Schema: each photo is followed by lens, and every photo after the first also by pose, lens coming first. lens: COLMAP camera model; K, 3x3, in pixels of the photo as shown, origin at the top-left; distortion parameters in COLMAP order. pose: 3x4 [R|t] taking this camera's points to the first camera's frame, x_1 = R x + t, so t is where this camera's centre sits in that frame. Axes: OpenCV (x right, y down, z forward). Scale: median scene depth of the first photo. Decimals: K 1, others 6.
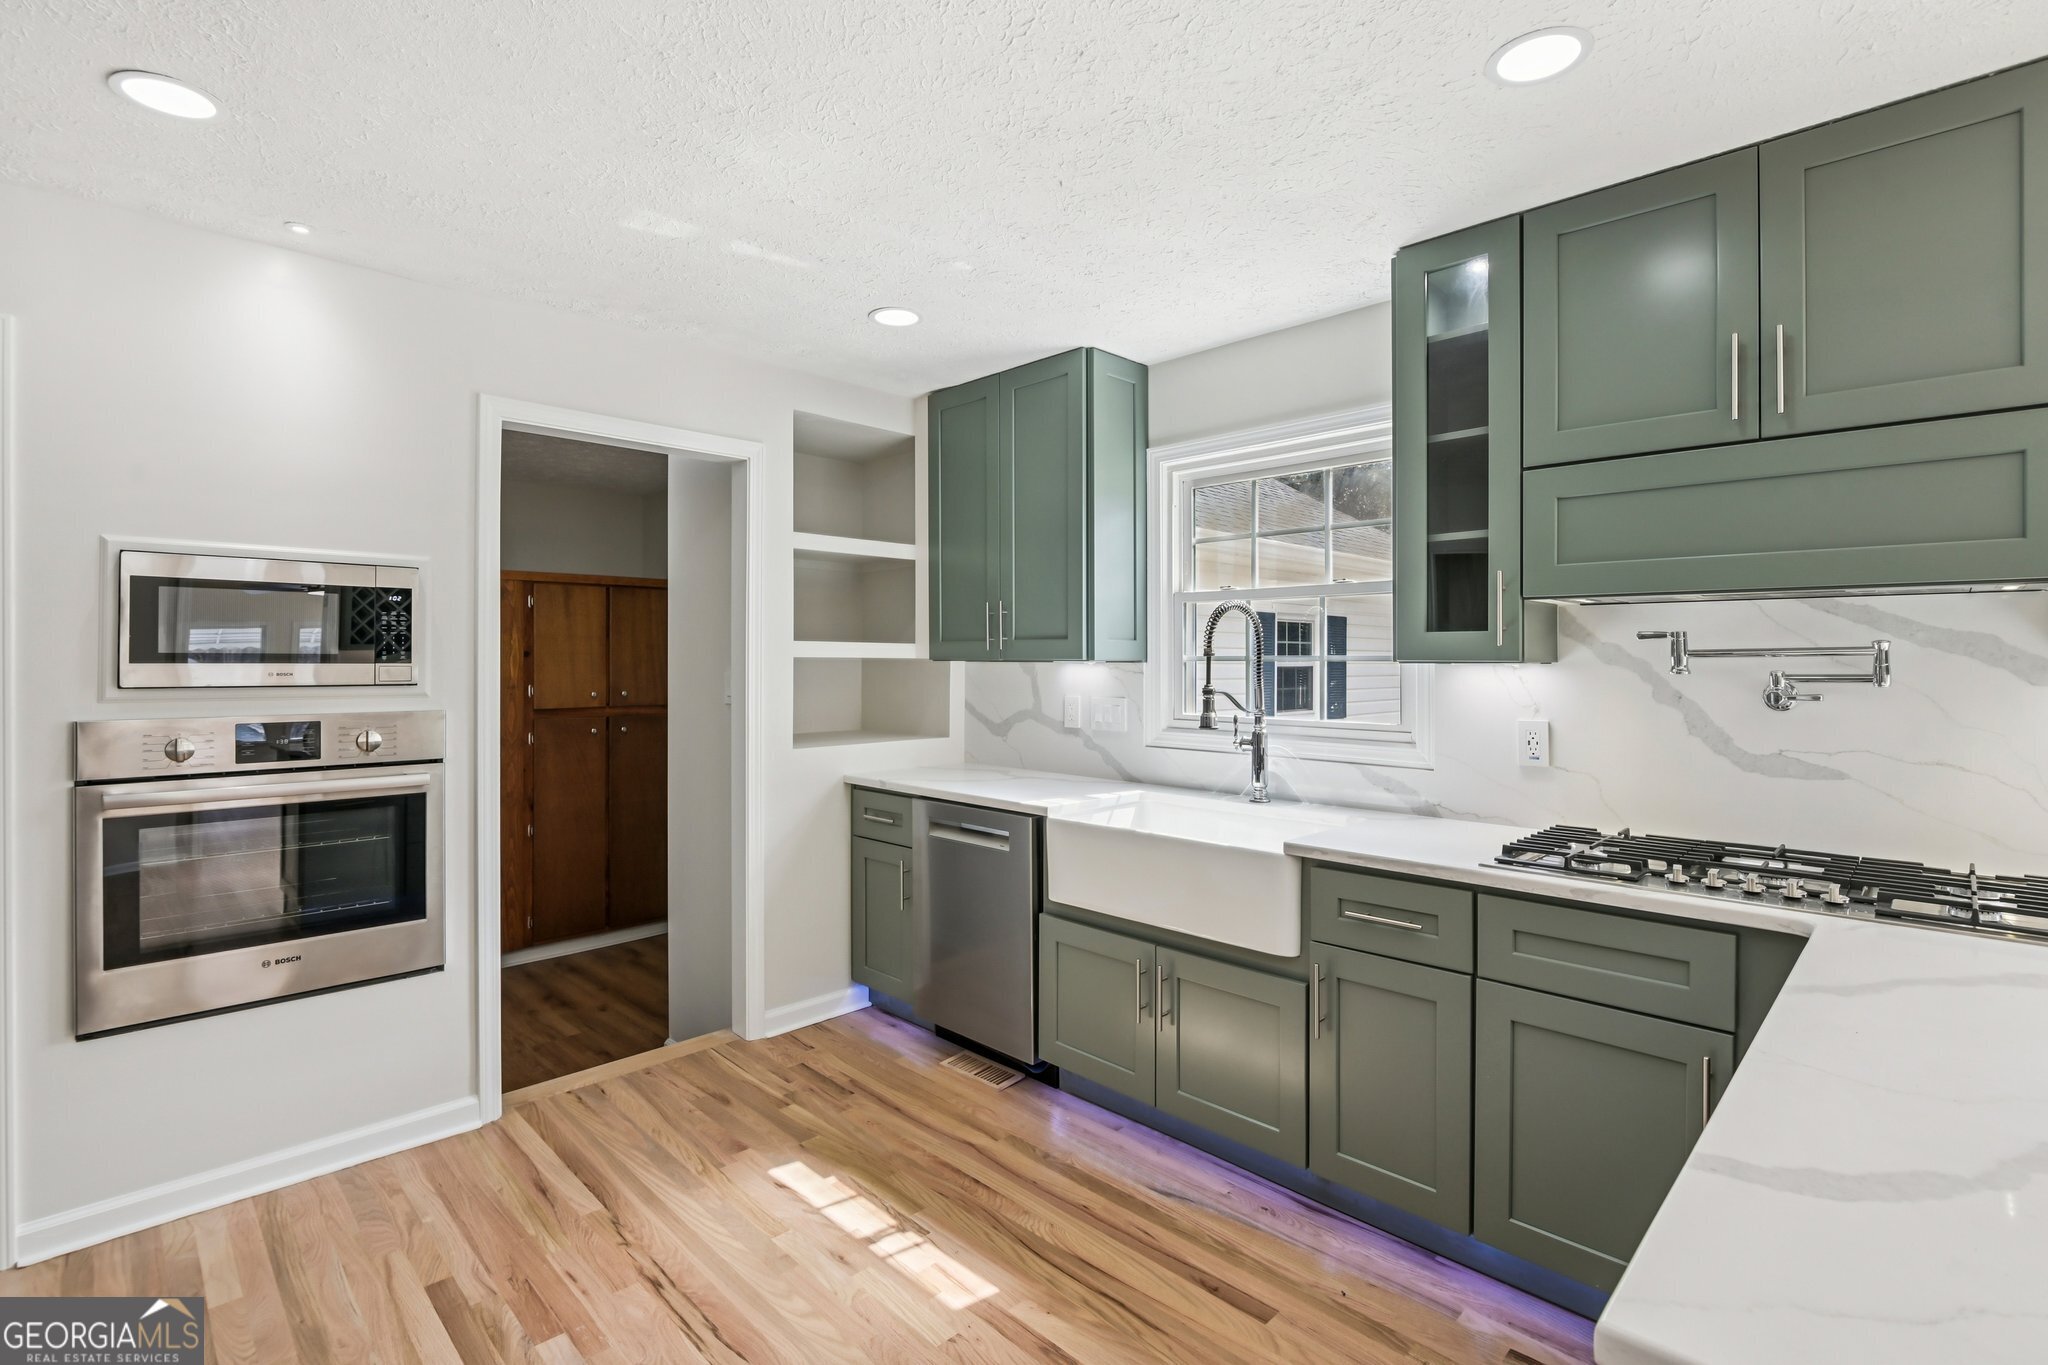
lens RADIAL K [[952.2, 0, 1030.3], [0, 952.2, 669.6], [0, 0, 1]] dist [-0.003961, -0.000066]
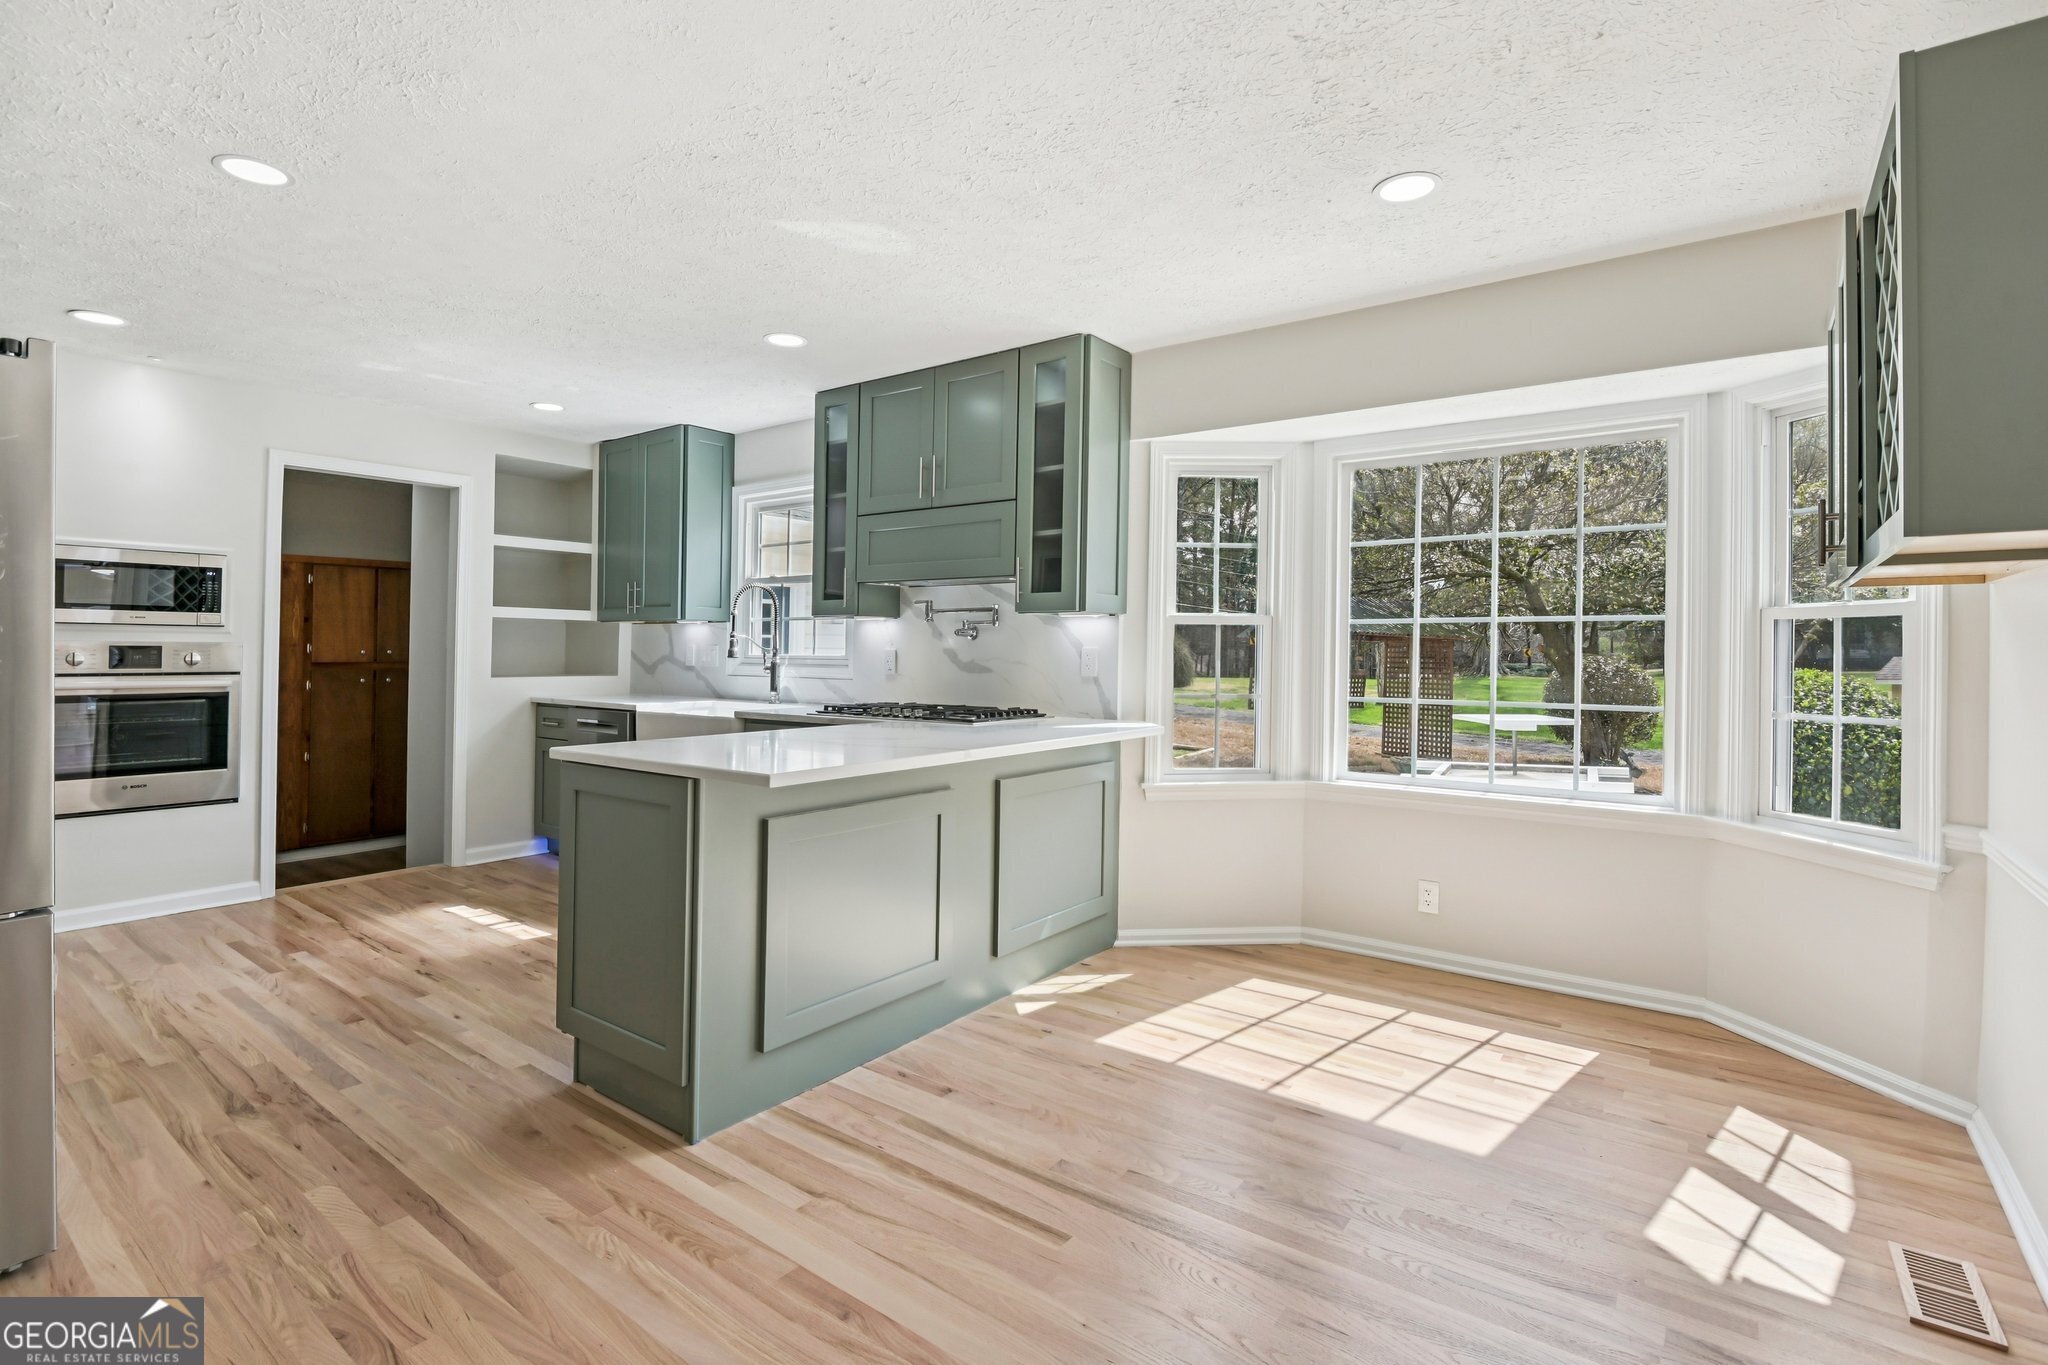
lens RADIAL K [[974.3, 0, 1022.5], [0, 974.3, 642.5], [0, 0, 1]] dist [-0.003119, -0.000981]
pose [[0.990757, 0.006465, 0.135493, 0.461100], [-0.003859, 0.999803, -0.019487, 0.066476], [-0.135592, 0.018784, 0.990587, -0.792628]]
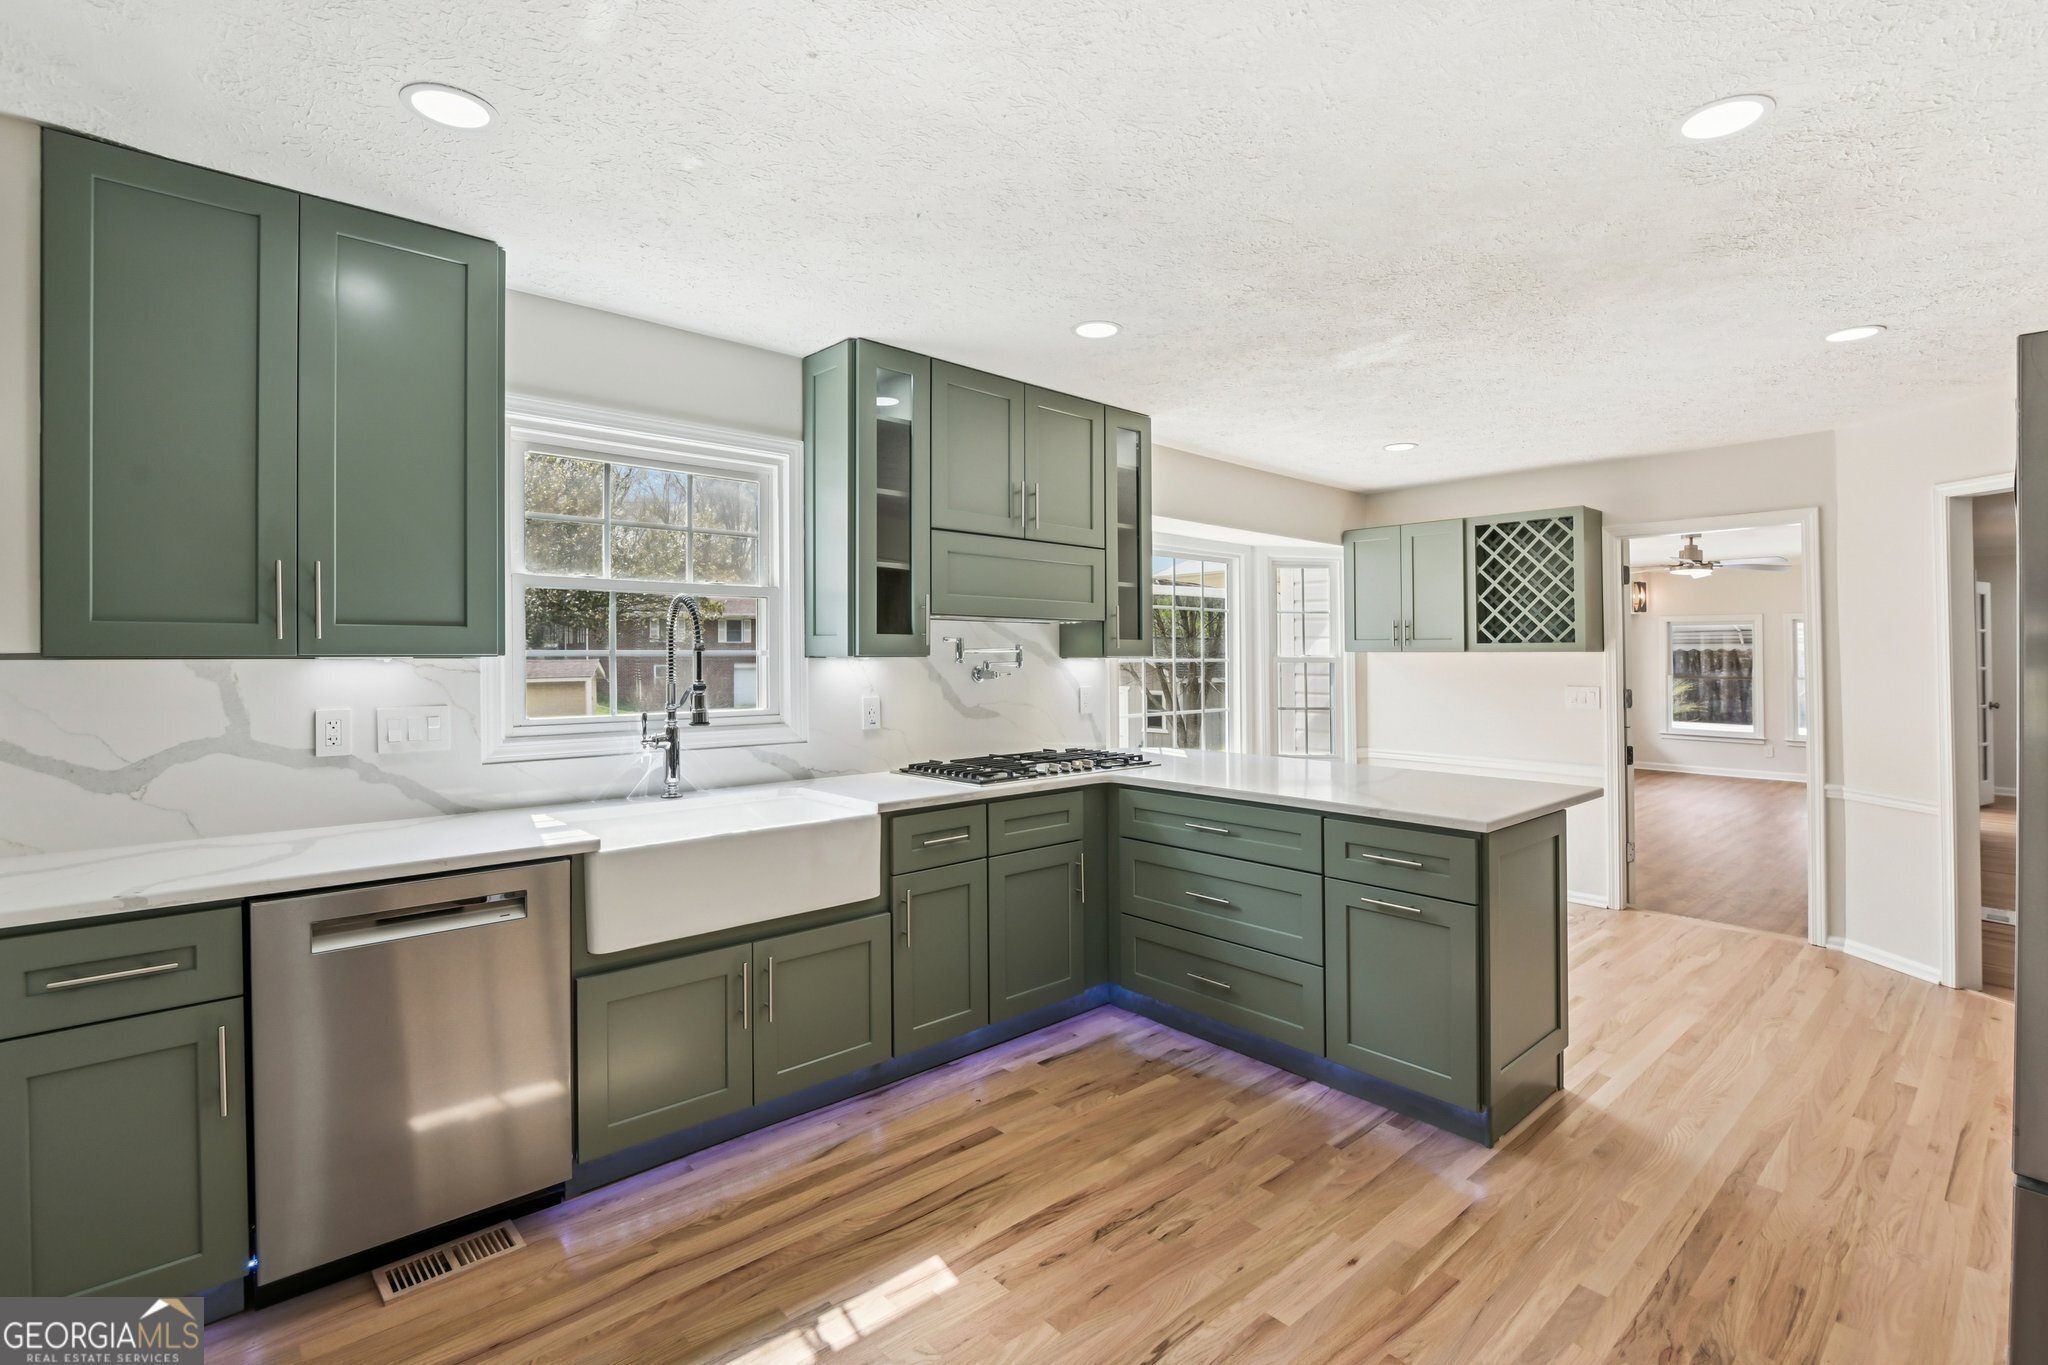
lens RADIAL K [[947.8, 0, 1031.8], [0, 947.8, 664.3], [0, 0, 1]] dist [-0.010870, -0.000765]
pose [[0.046832, -0.010783, 0.998845, -0.765308], [0.011393, 0.999882, 0.010260, -0.006585], [-0.998838, 0.010899, 0.046949, 0.604734]]
